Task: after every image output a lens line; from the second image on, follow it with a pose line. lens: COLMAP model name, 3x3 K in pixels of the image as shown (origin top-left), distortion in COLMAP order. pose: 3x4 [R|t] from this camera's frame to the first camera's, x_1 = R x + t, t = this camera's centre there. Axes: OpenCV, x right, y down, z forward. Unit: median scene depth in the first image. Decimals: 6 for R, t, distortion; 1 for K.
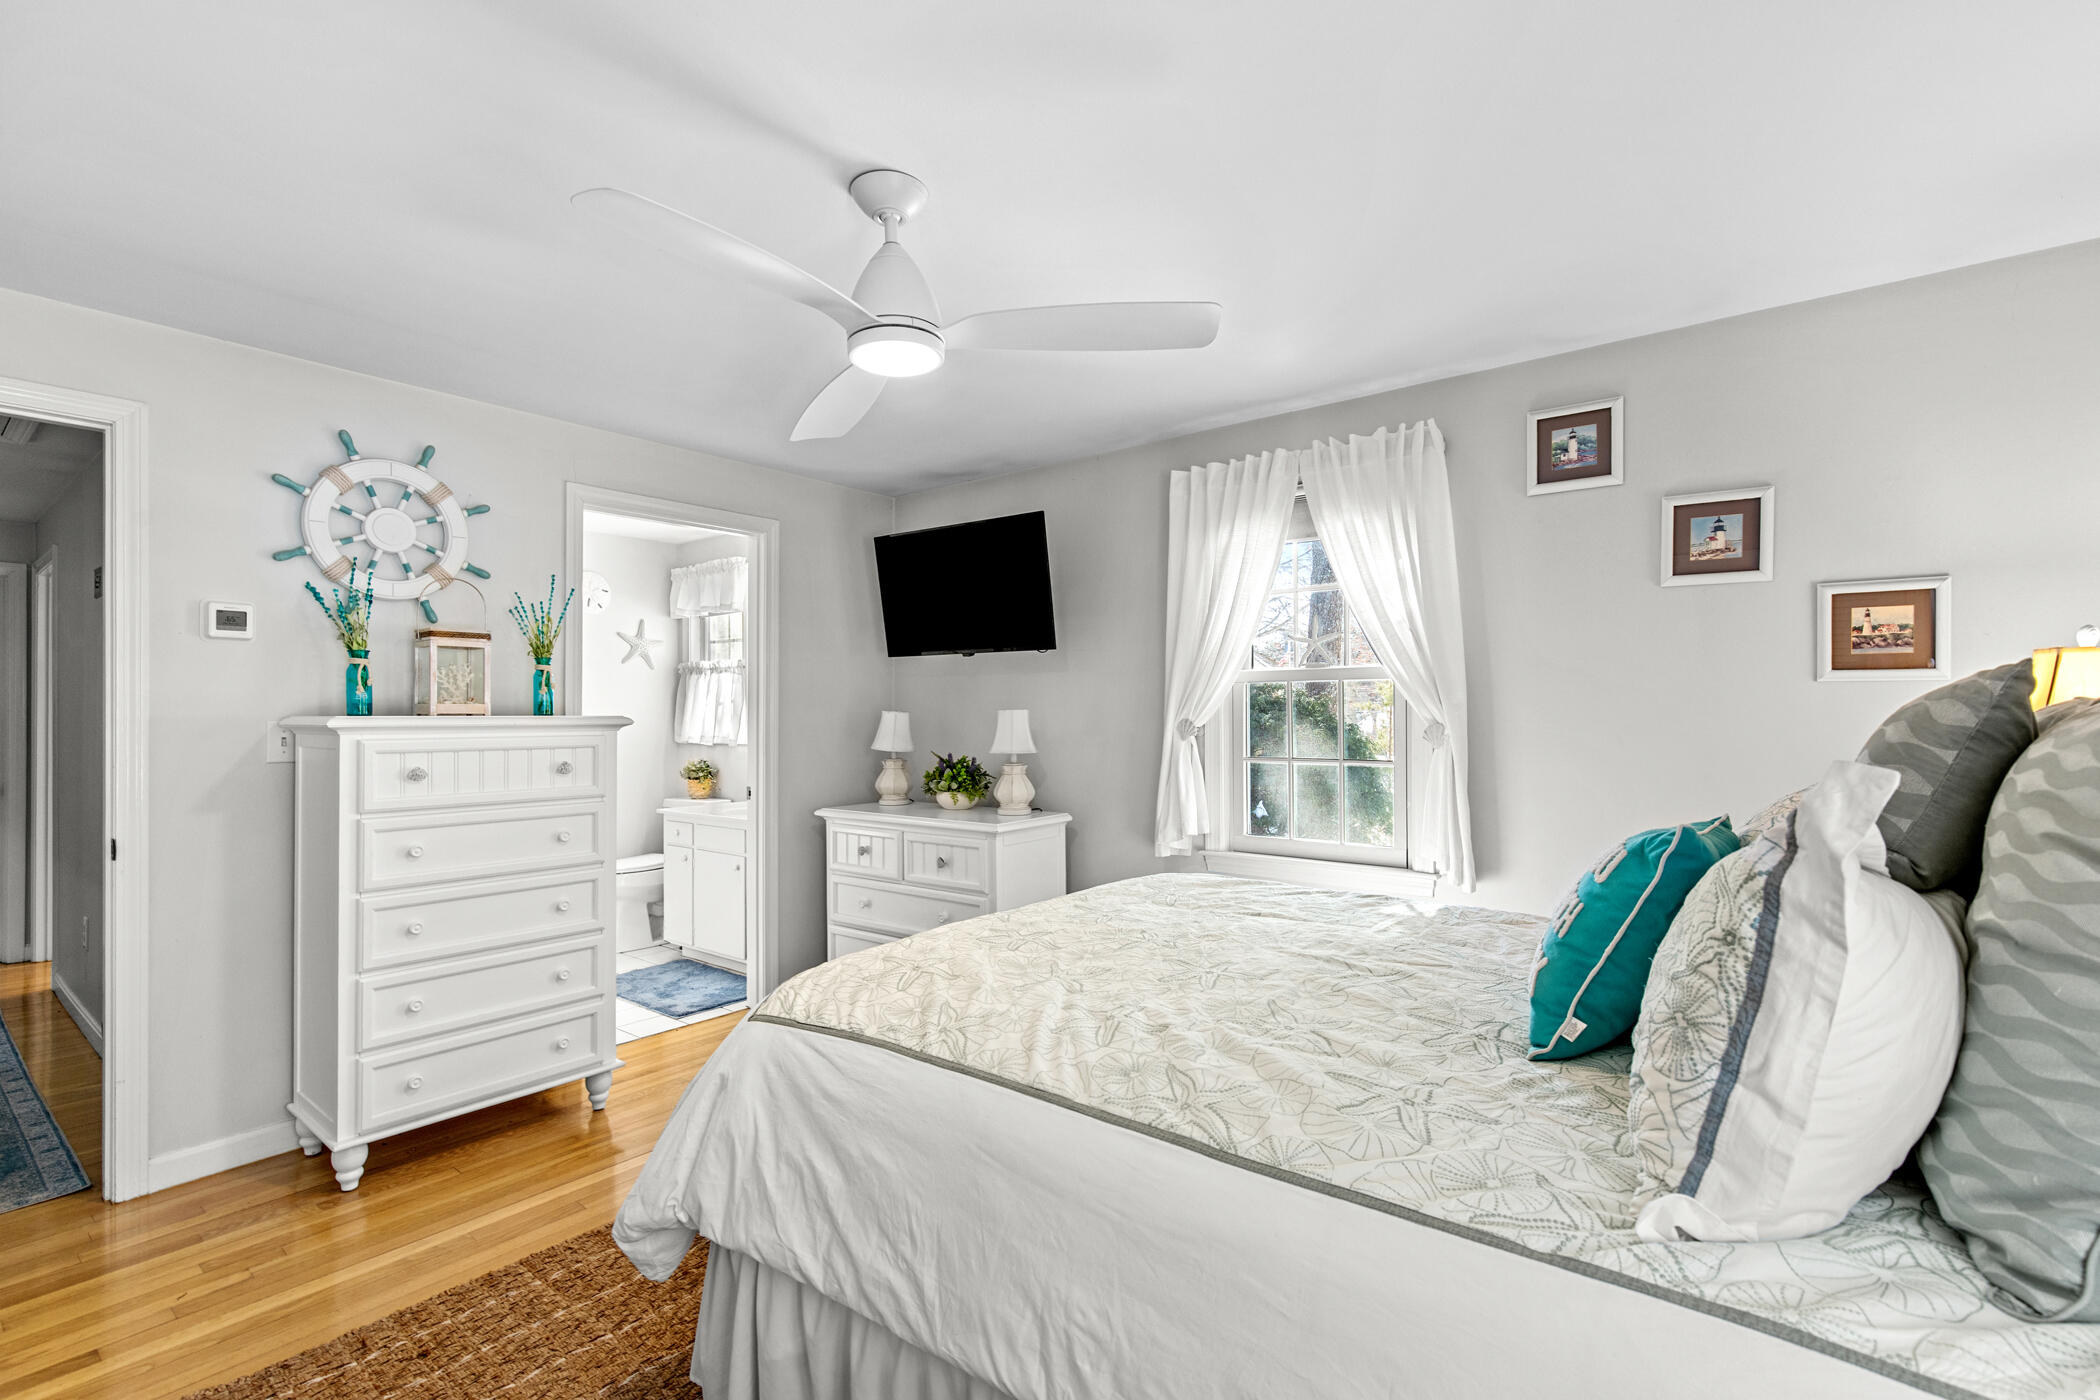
lens RADIAL K [[959.8, 0, 1045.8], [0, 959.8, 717.1], [0, 0, 1]] dist [-0.002862, -0.000155]
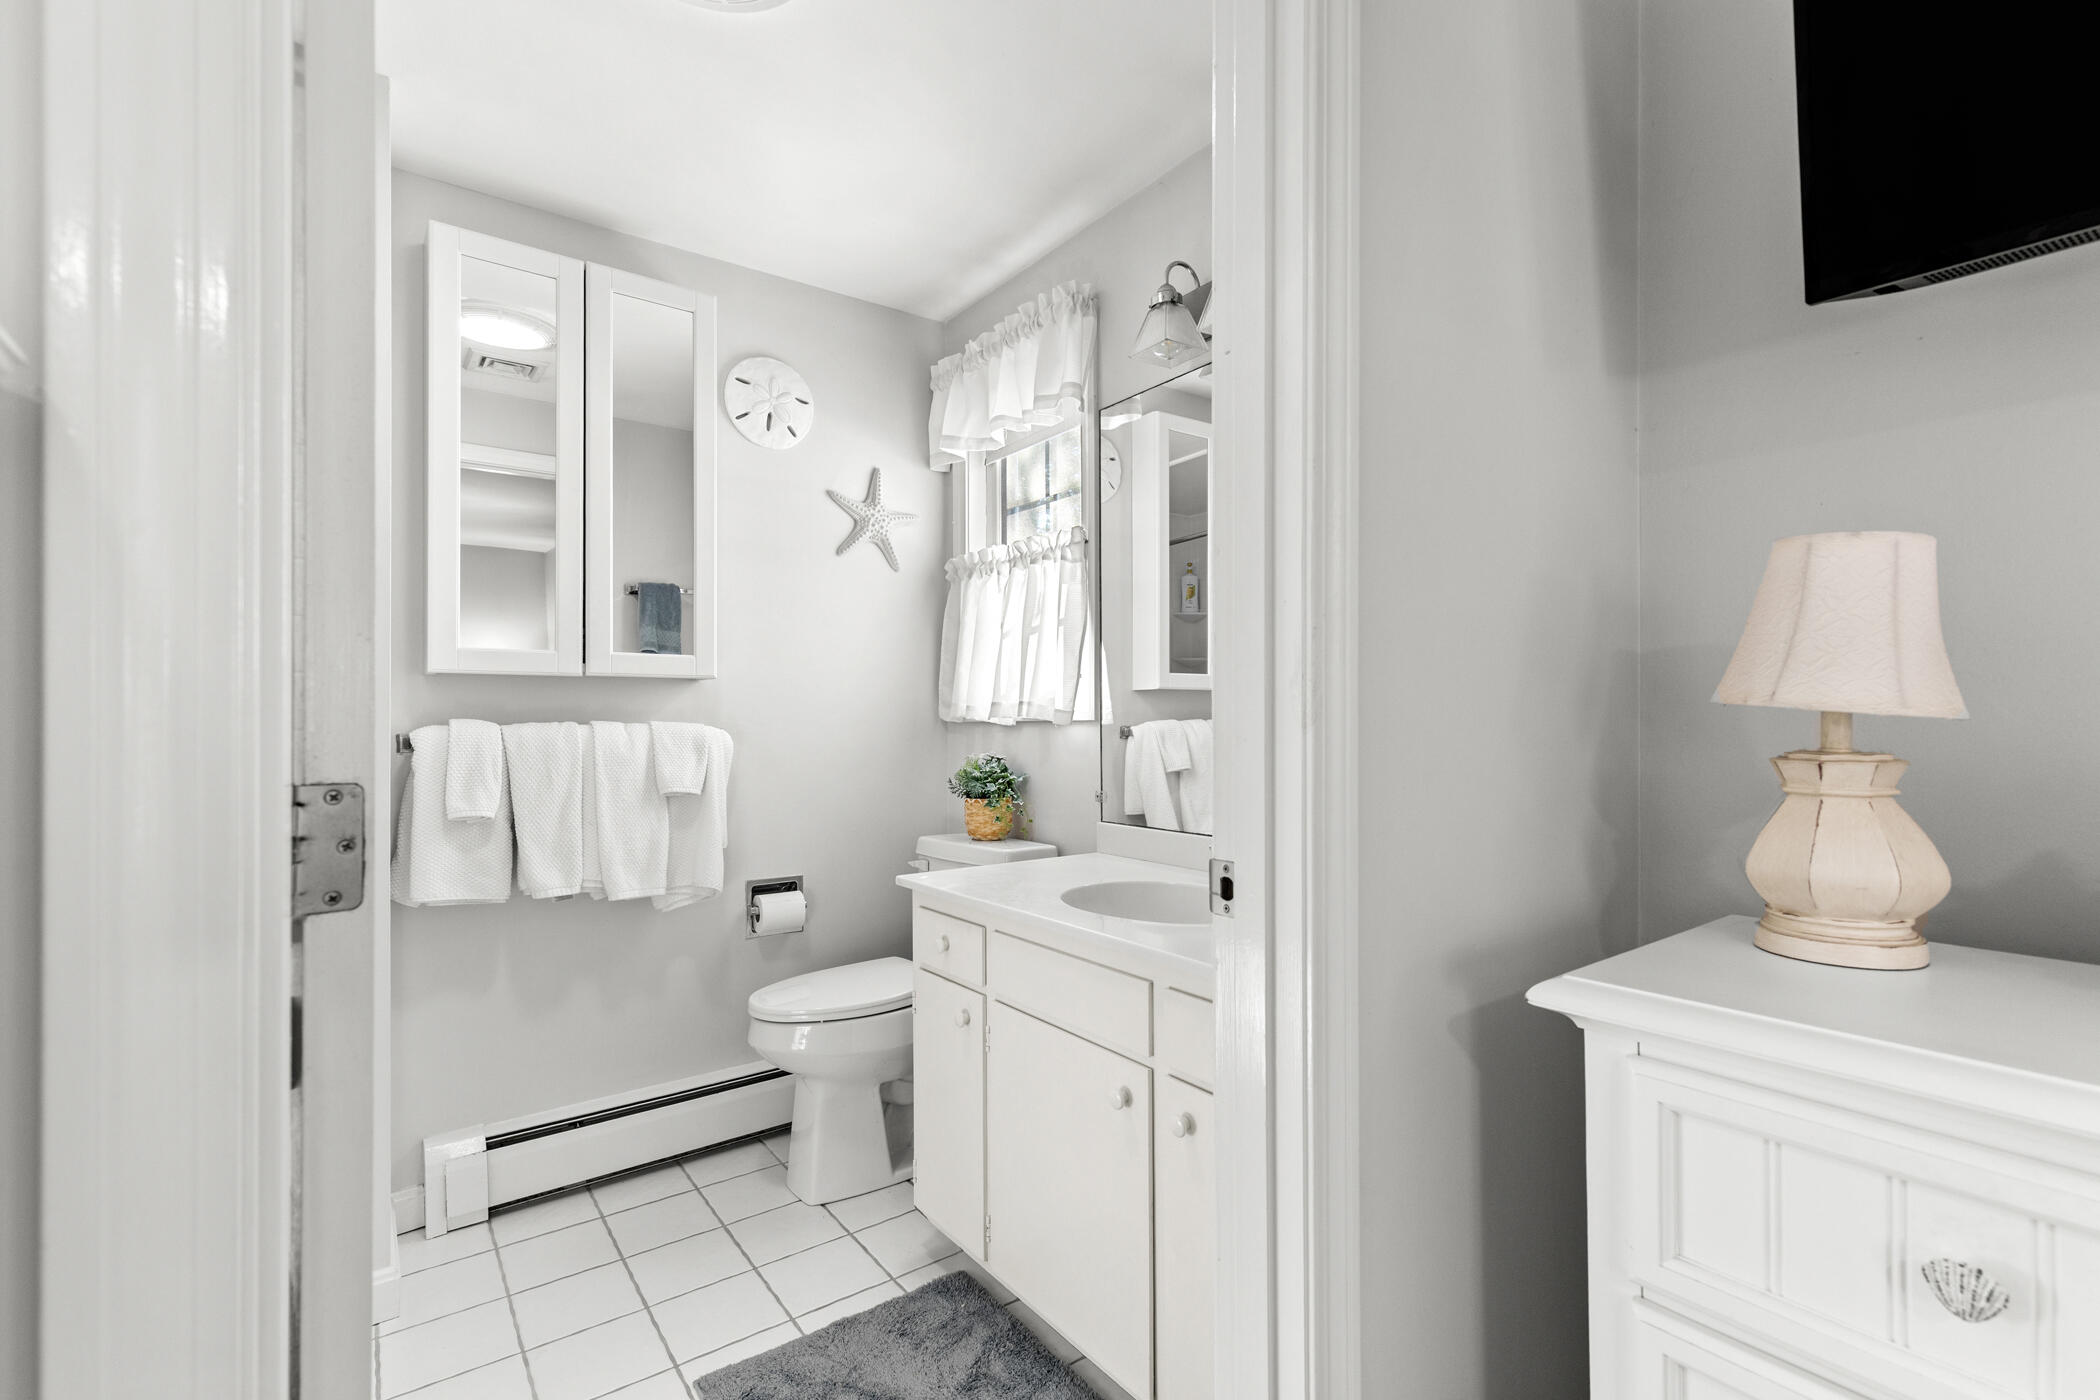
lens RADIAL K [[959.8, 0, 1045.8], [0, 959.8, 717.1], [0, 0, 1]] dist [-0.002862, -0.000155]
pose [[0.966833, -0.000168, -0.255411, -0.231240], [-0.000490, 0.999997, -0.002516, 0.029093], [0.255410, 0.002557, 0.966829, 0.598991]]
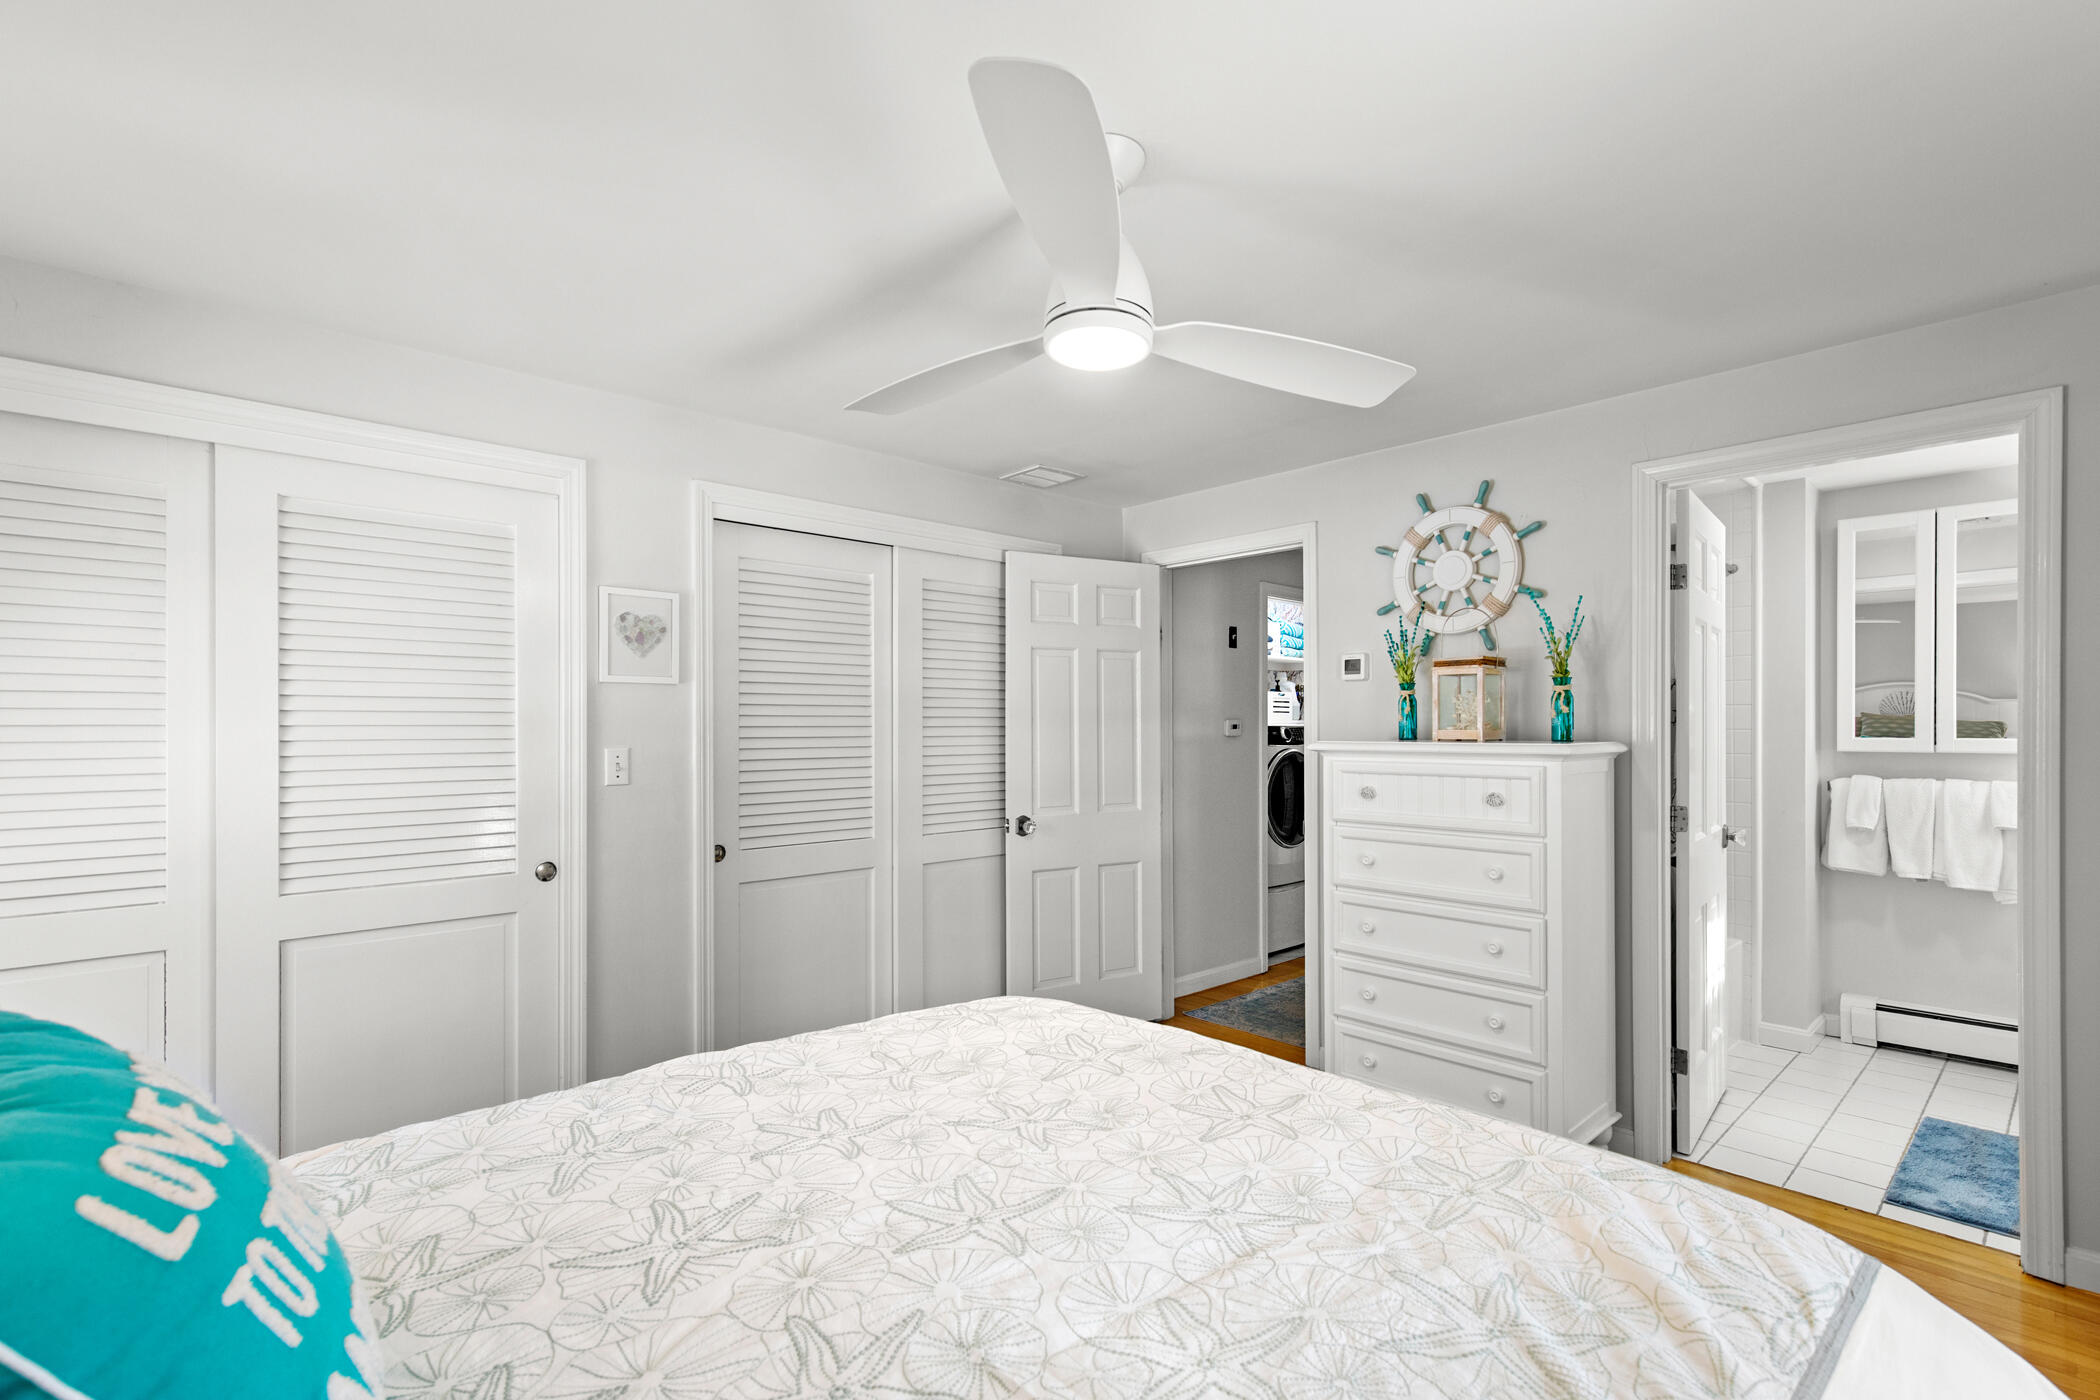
lens RADIAL K [[959.8, 0, 1045.8], [0, 959.8, 717.1], [0, 0, 1]] dist [-0.002862, -0.000155]
pose [[-0.150136, -0.006177, -0.988646, 0.272467], [-0.000556, 0.999981, -0.006164, -0.011700], [0.988665, -0.000376, -0.150137, 0.403783]]
